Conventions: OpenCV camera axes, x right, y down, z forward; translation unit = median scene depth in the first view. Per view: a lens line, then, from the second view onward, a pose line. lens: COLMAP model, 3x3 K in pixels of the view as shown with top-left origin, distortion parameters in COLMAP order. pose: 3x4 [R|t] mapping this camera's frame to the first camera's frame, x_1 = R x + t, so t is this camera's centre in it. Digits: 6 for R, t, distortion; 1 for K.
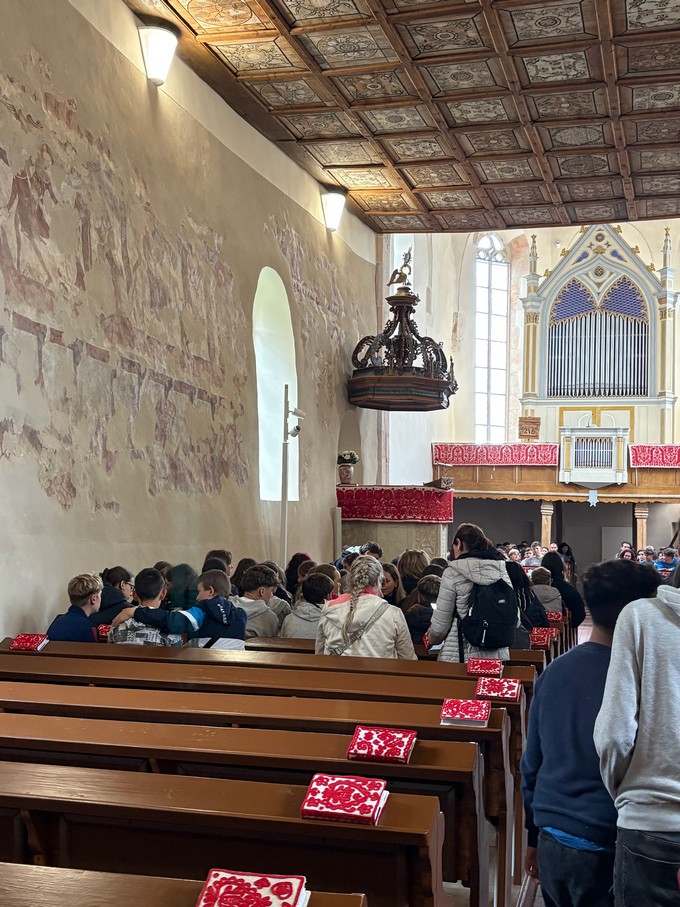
lens RADIAL K [[1052.0, 0, 336.8], [0, 1052.0, 472.2], [0, 0, 1]] dist [0.066008, 0.000000]
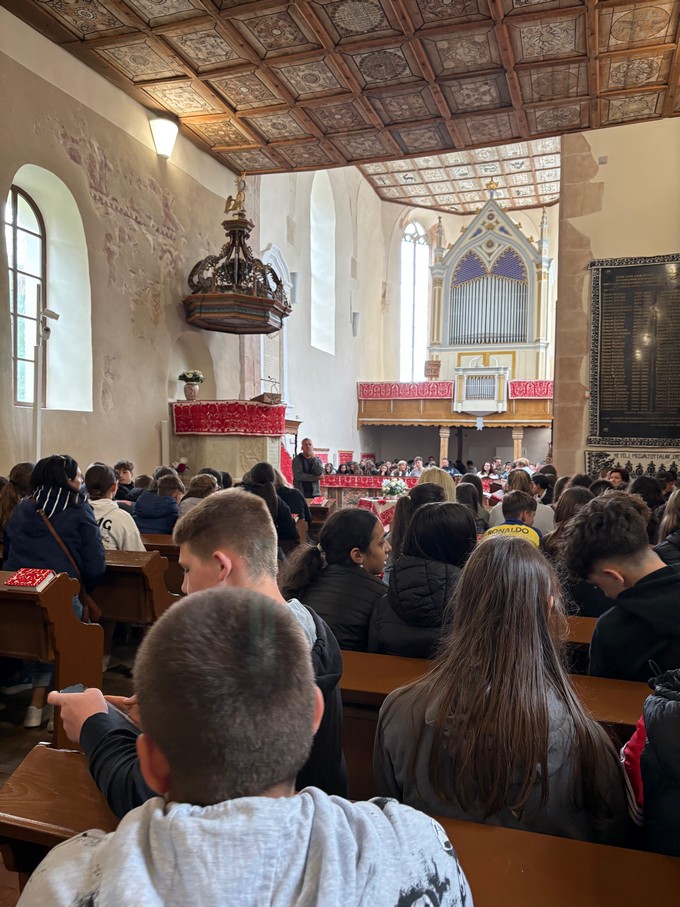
lens RADIAL K [[672.0, 0, 347.9], [0, 672.0, 462.3], [0, 0, 1]] dist [0.040807, -0.056007]
pose [[0.999063, -0.003714, -0.043113, 0.238087], [0.006469, 0.997933, 0.063931, 0.036532], [0.042787, -0.064150, 0.997023, 0.371298]]
